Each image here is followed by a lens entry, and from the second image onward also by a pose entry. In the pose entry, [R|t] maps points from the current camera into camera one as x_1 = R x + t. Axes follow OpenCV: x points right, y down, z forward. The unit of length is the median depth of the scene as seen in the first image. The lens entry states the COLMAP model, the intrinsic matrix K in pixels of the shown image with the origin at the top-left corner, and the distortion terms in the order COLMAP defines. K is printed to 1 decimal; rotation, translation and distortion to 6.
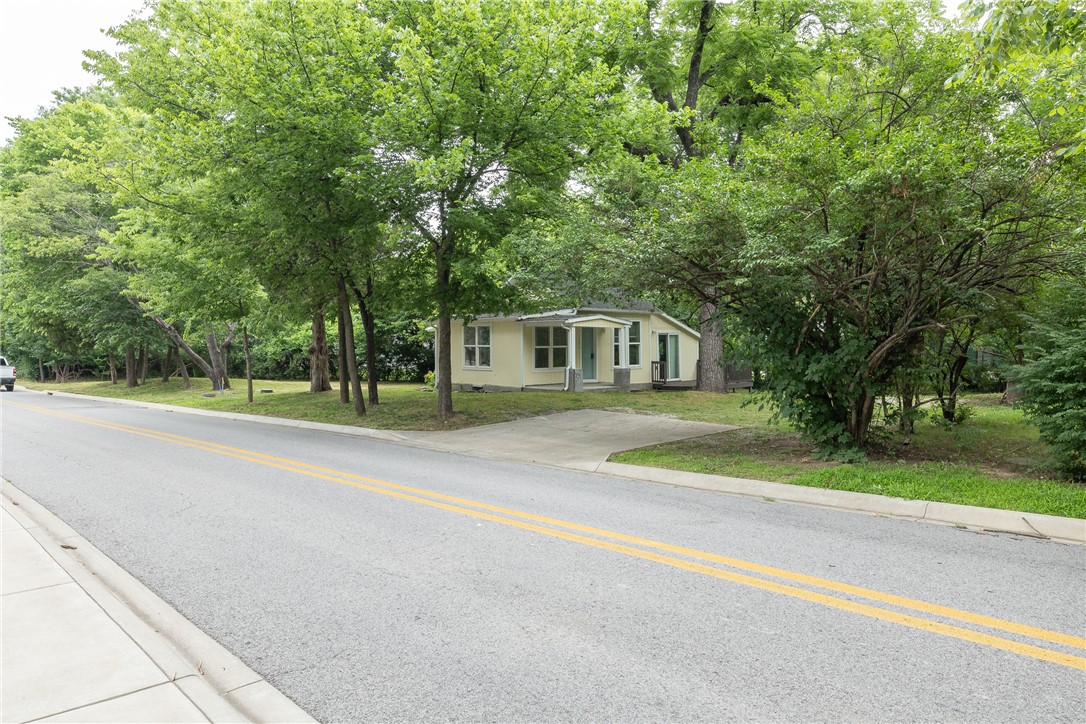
lens RADIAL K [[737.7, 0, 543.0], [0, 737.7, 362.0], [0, 0, 1]] dist [-0.000006, 0.000037]
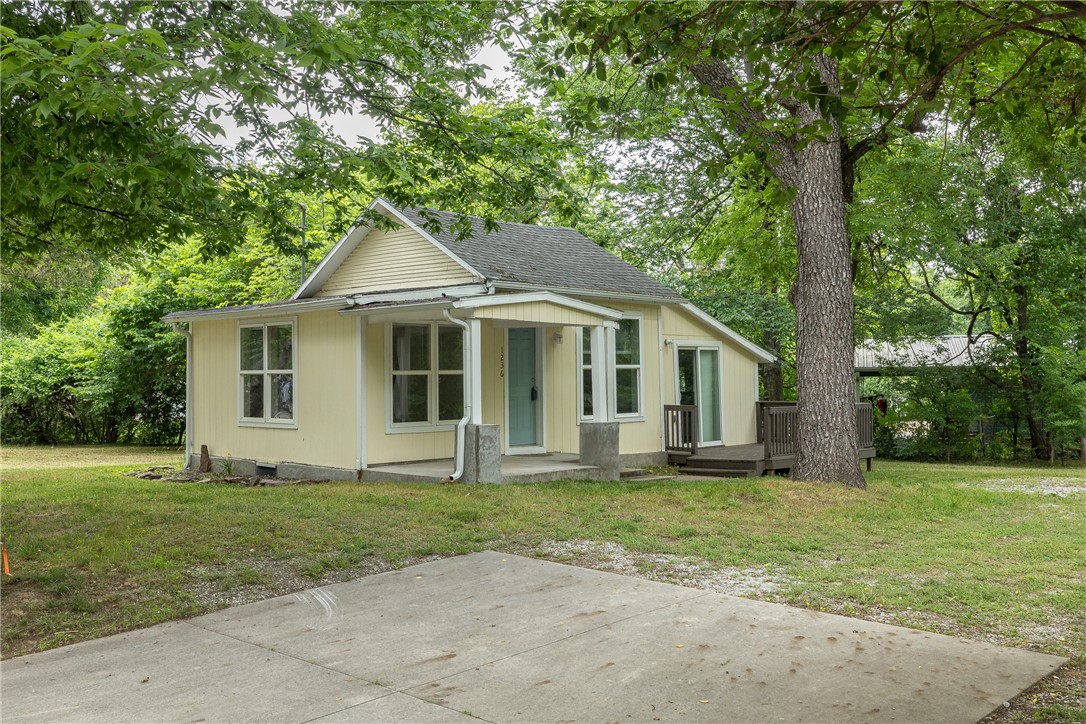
lens RADIAL K [[1053.3, 0, 539.5], [0, 1053.3, 377.4], [0, 0, 1]] dist [0.021529, -0.002993]
pose [[0.999092, -0.004655, 0.042345, 0.045186], [0.005929, 0.999532, -0.030008, 0.000985], [-0.042185, 0.030232, 0.998652, 0.379391]]
